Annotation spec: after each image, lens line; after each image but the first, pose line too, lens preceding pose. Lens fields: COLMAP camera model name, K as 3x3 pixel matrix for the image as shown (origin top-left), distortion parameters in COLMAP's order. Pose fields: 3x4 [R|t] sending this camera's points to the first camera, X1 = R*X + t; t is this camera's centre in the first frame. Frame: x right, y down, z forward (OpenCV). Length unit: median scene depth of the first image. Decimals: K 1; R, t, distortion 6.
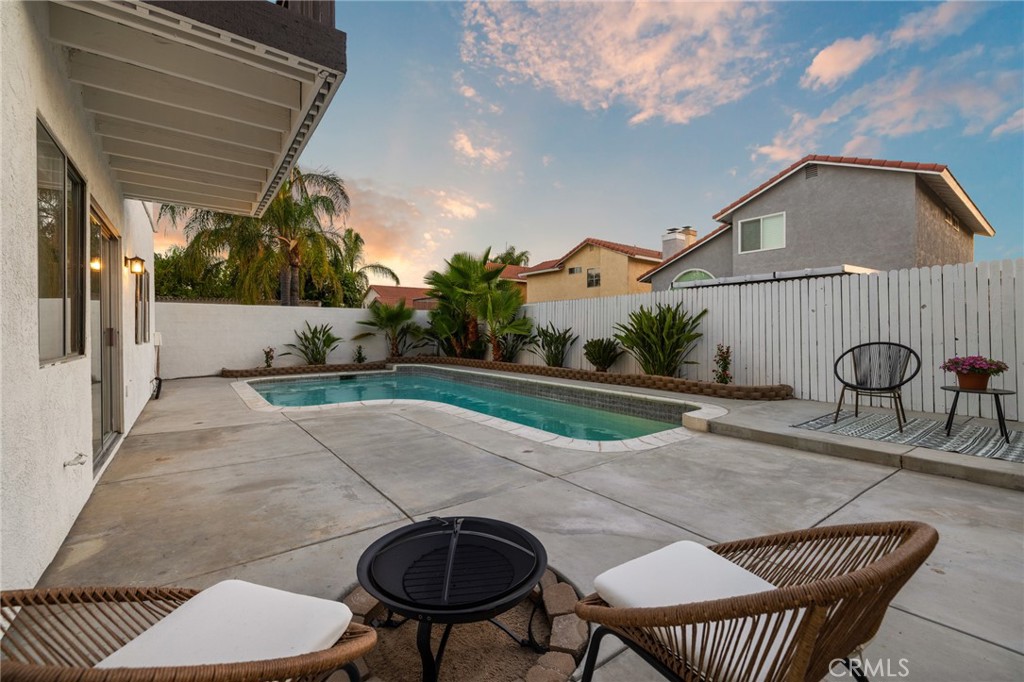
lens RADIAL K [[431.2, 0, 507.9], [0, 431.2, 334.2], [0, 0, 1]] dist [0.001059, 0.000029]
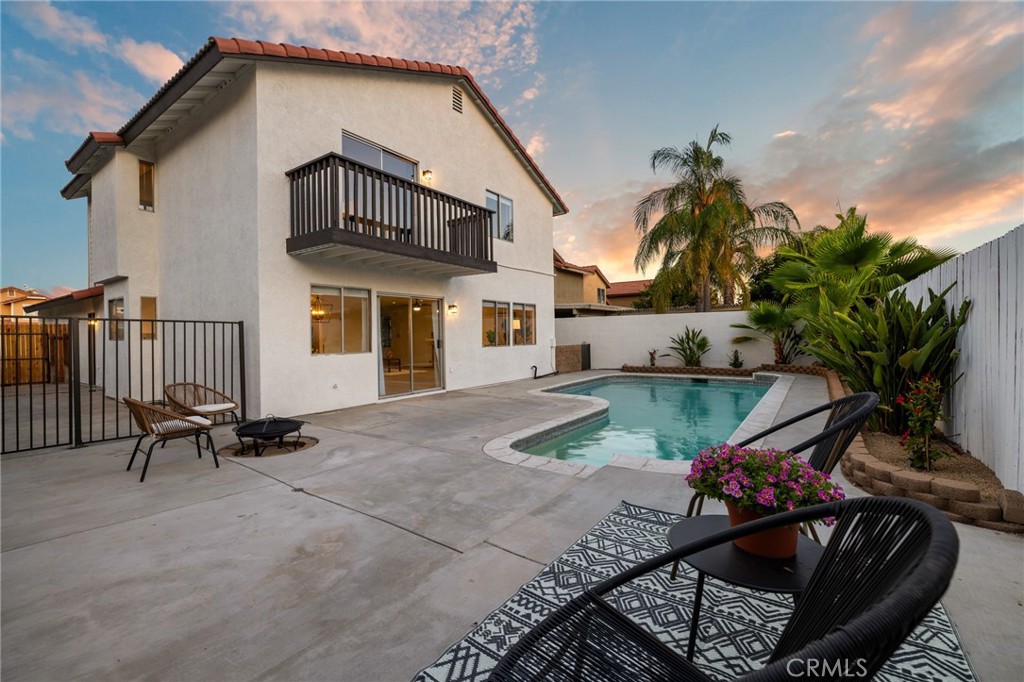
lens RADIAL K [[431.2, 0, 507.9], [0, 431.2, 334.2], [0, 0, 1]] dist [0.001059, 0.000029]
pose [[0.297322, -0.003311, -0.954771, 0.442156], [0.009282, 0.999957, -0.000577, -0.013733], [0.954732, -0.008691, 0.297340, 0.234268]]
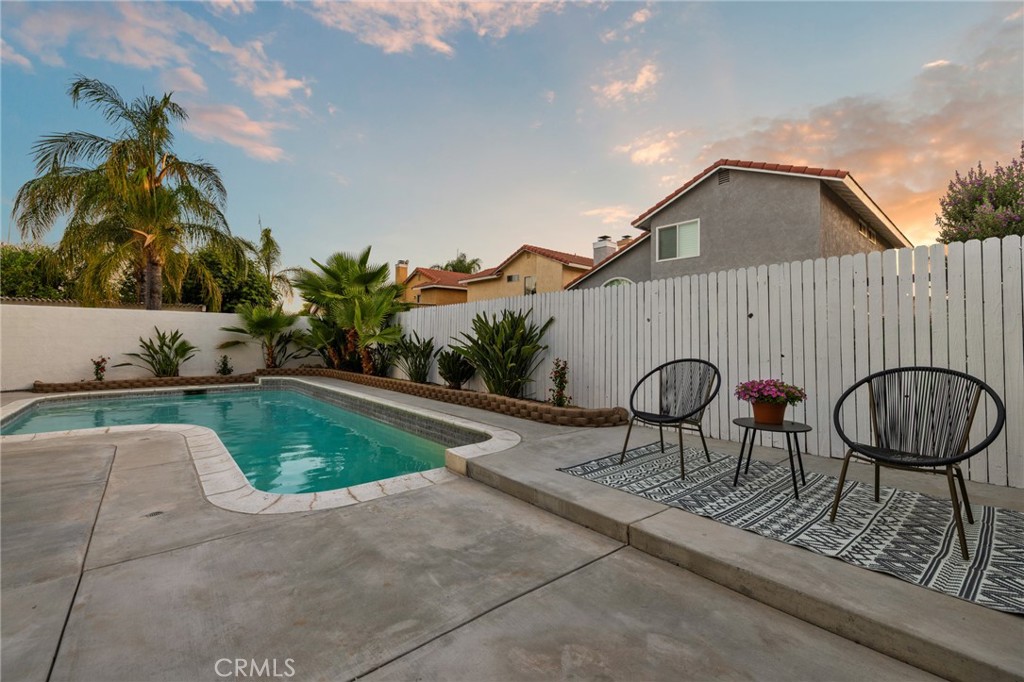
lens RADIAL K [[431.2, 0, 507.9], [0, 431.2, 334.2], [0, 0, 1]] dist [0.001059, 0.000029]
pose [[0.998225, 0.010571, 0.058618, 0.188659], [-0.009271, 0.999706, -0.022399, -0.002596], [-0.058837, 0.021816, 0.998029, 0.087553]]
